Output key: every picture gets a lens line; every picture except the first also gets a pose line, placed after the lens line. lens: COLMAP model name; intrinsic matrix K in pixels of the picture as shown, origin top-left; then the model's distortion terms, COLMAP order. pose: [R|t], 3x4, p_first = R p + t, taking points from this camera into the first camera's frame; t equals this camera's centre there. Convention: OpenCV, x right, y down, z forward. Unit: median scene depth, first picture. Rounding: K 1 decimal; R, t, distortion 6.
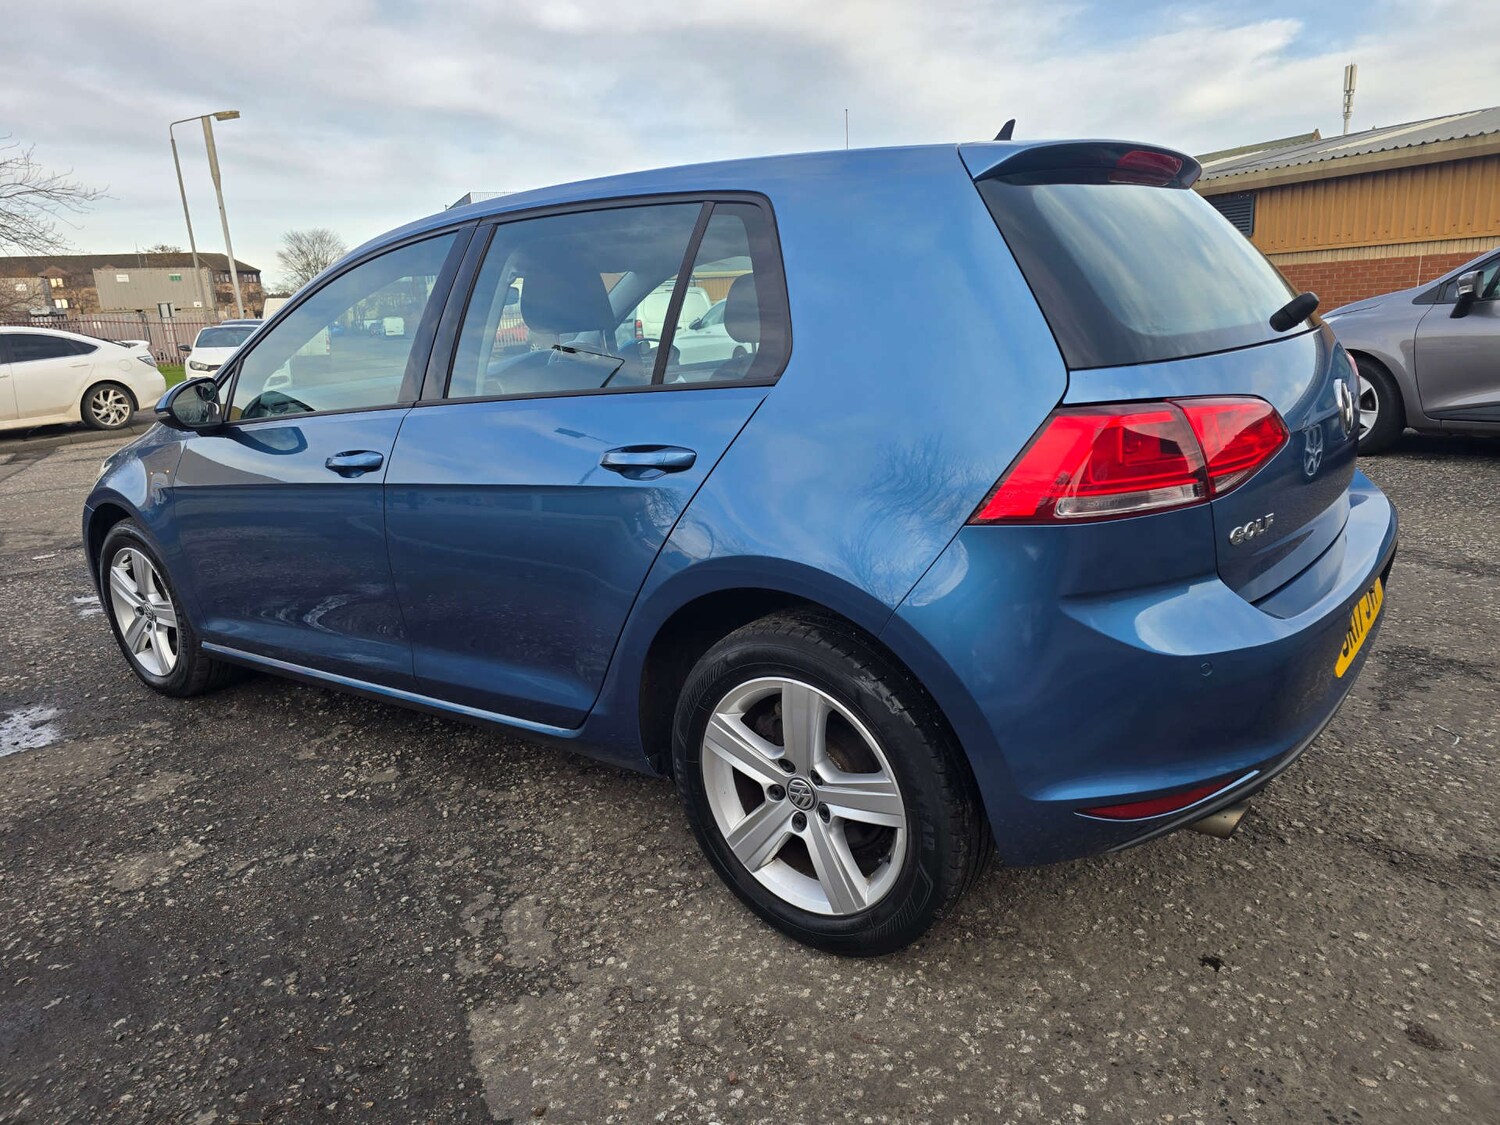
lens RADIAL K [[1016.9, 0, 766.5], [0, 1016.9, 542.9], [0, 0, 1]] dist [0.056845, -0.049253]
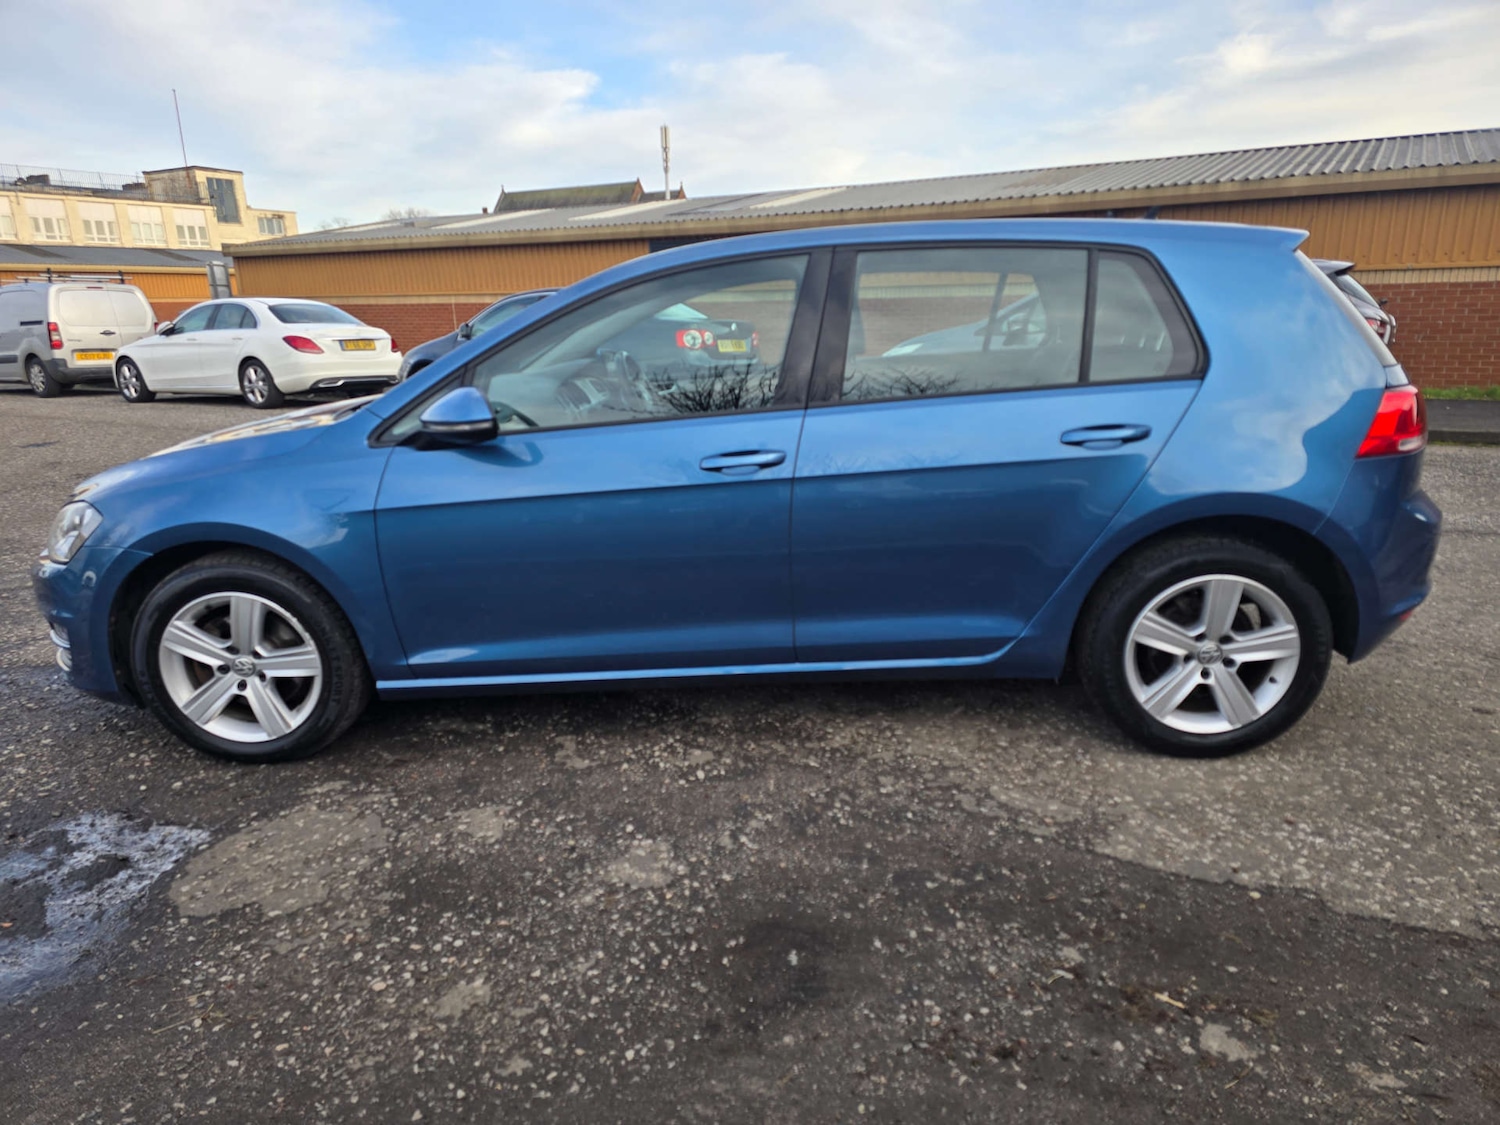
lens RADIAL K [[1005.2, 0, 756.0], [0, 1005.2, 567.7], [0, 0, 1]] dist [0.076242, -0.061981]
pose [[0.817946, -0.108626, 0.564947, -1.294883], [0.103931, 0.993755, 0.040601, -0.009459], [-0.565829, 0.025506, 0.824128, 0.137175]]
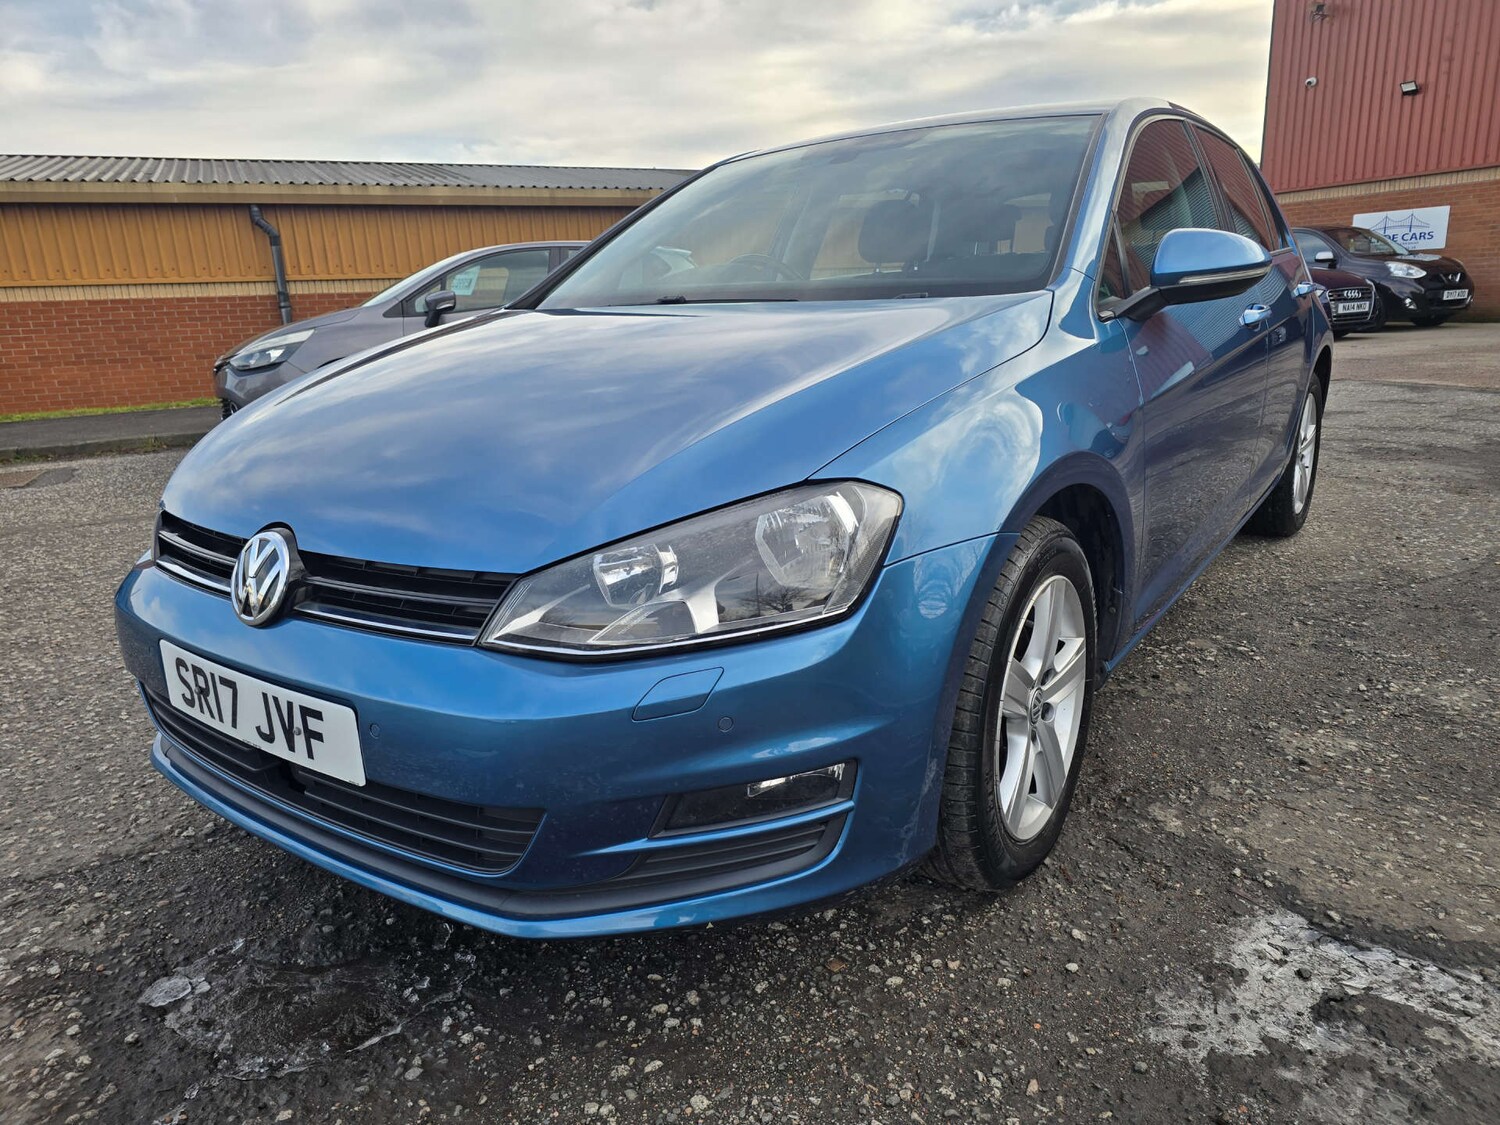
lens RADIAL K [[1021.2, 0, 779.5], [0, 1021.2, 564.0], [0, 0, 1]] dist [0.043652, -0.035606]
pose [[-0.057188, -0.194425, 0.979249, -1.926751], [0.269629, 0.941398, 0.202656, -0.242752], [-0.961265, 0.275623, -0.001415, 2.010592]]
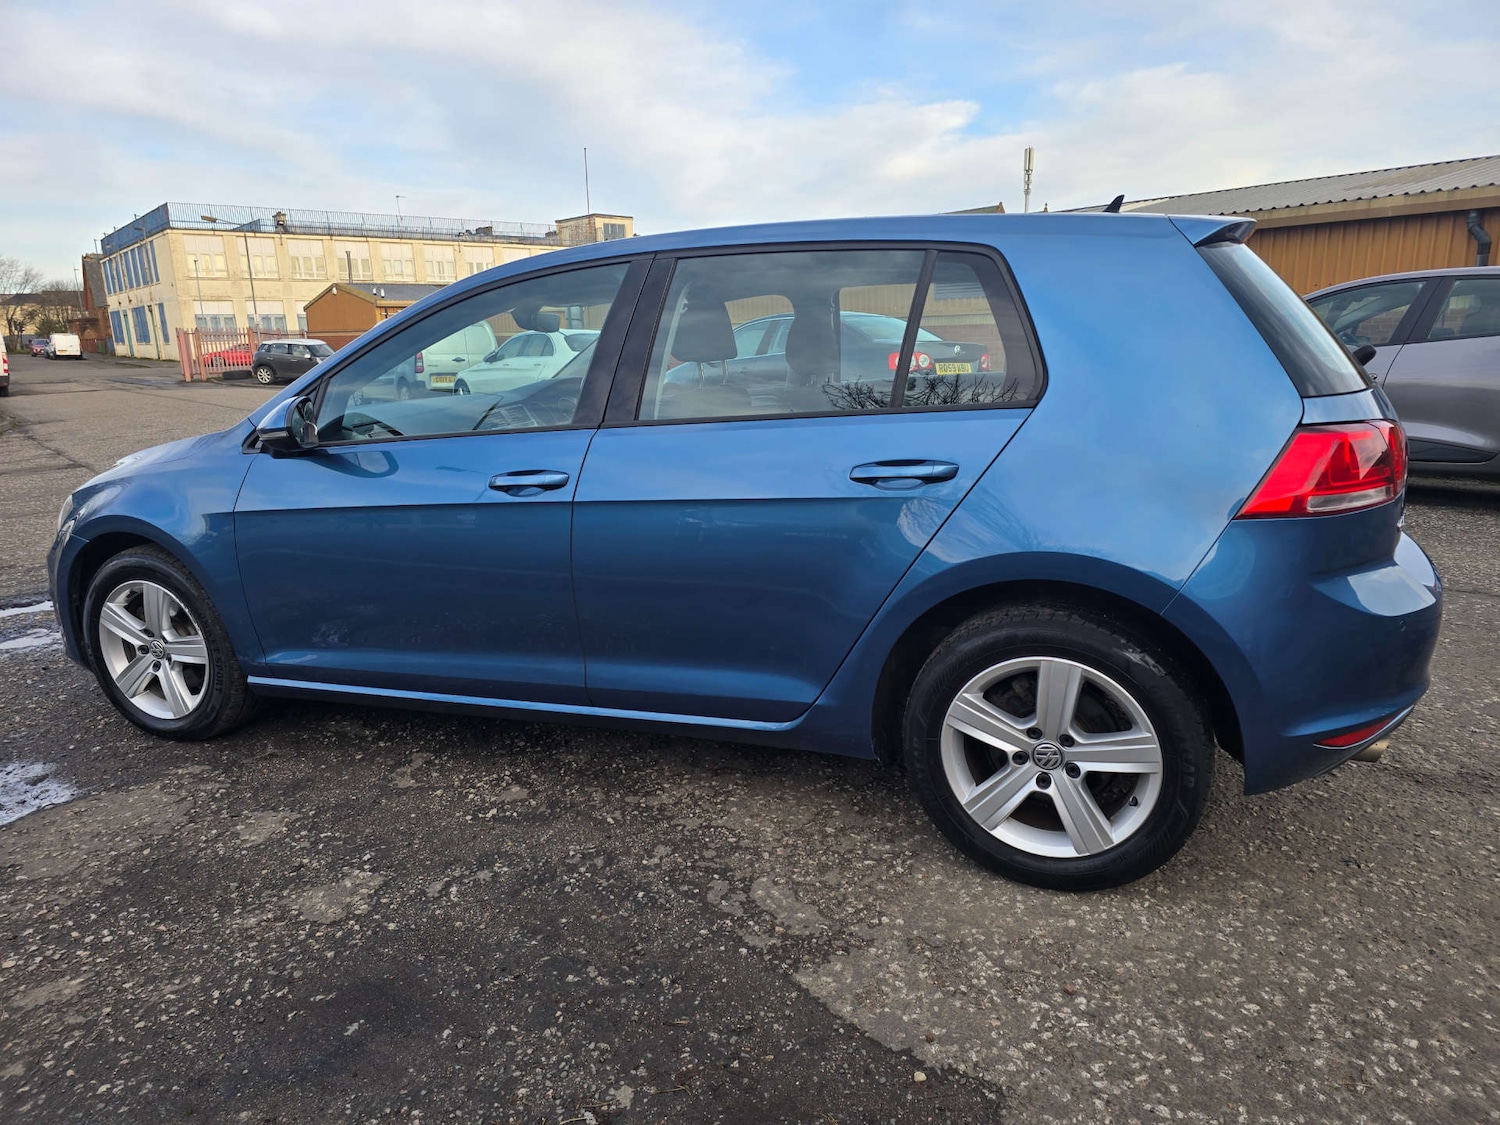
lens RADIAL K [[1015.5, 0, 750.0], [0, 1015.5, 562.5], [0, 0, 1]] dist [0.057949, -0.048498]
pose [[0.965282, -0.023651, 0.260136, -0.576496], [0.028256, 0.999503, -0.013978, 0.028821], [-0.259676, 0.020843, 0.965471, -0.048593]]
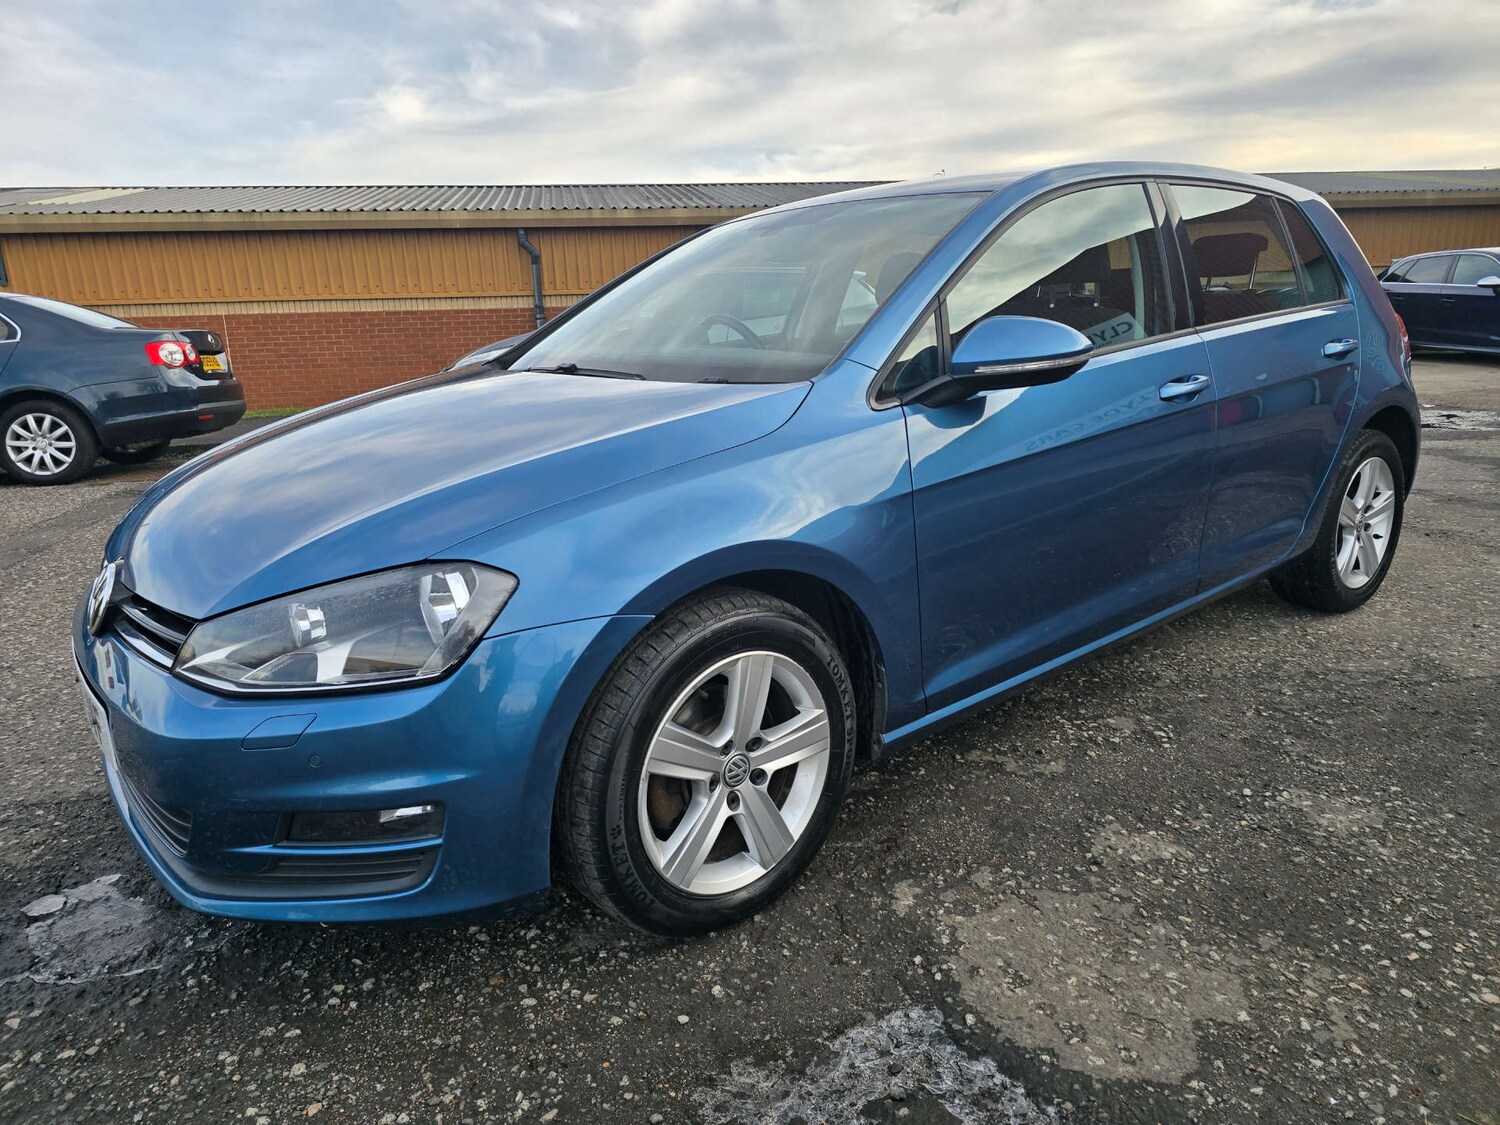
lens RADIAL K [[1016.9, 0, 766.5], [0, 1016.9, 542.9], [0, 0, 1]] dist [0.056845, -0.049253]
pose [[0.220793, -0.169662, 0.960451, -1.964724], [0.242404, 0.963400, 0.114458, -0.192930], [-0.944717, 0.207546, 0.253839, 1.507147]]
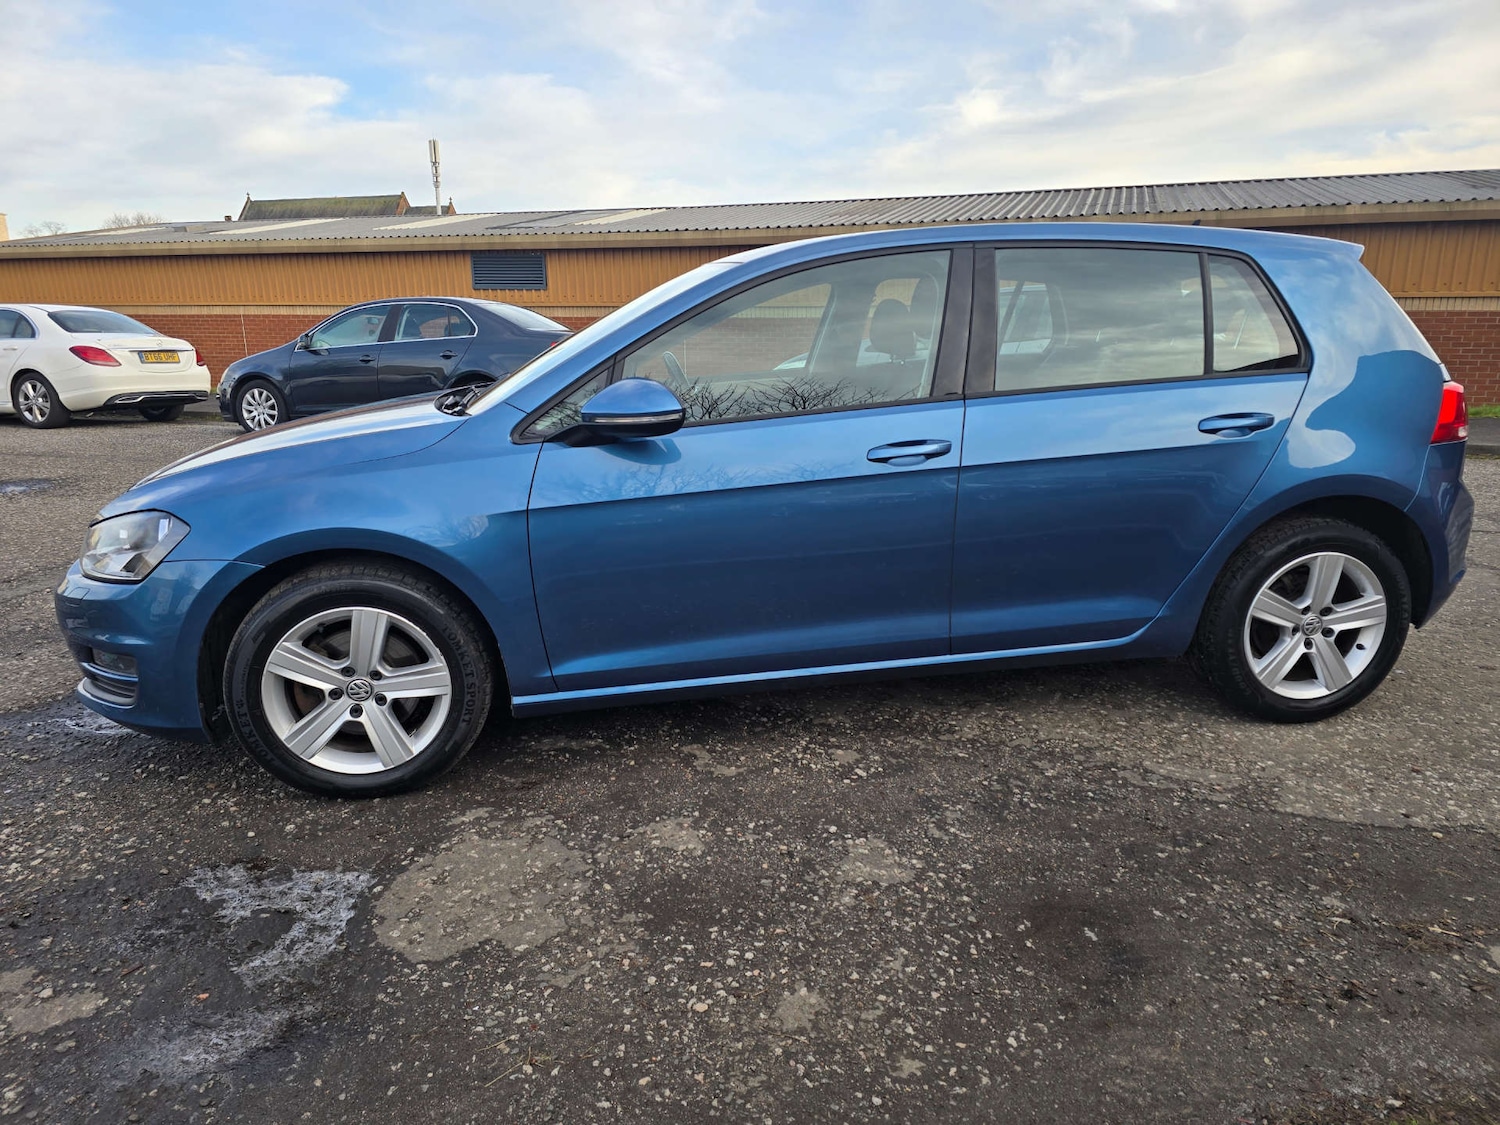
lens RADIAL K [[1015.5, 0, 750.0], [0, 1015.5, 562.5], [0, 0, 1]] dist [0.057949, -0.048498]
pose [[0.678462, -0.116937, 0.725269, -1.693413], [0.131448, 0.990641, 0.036759, -0.030555], [-0.722779, 0.070396, 0.687484, 0.495807]]
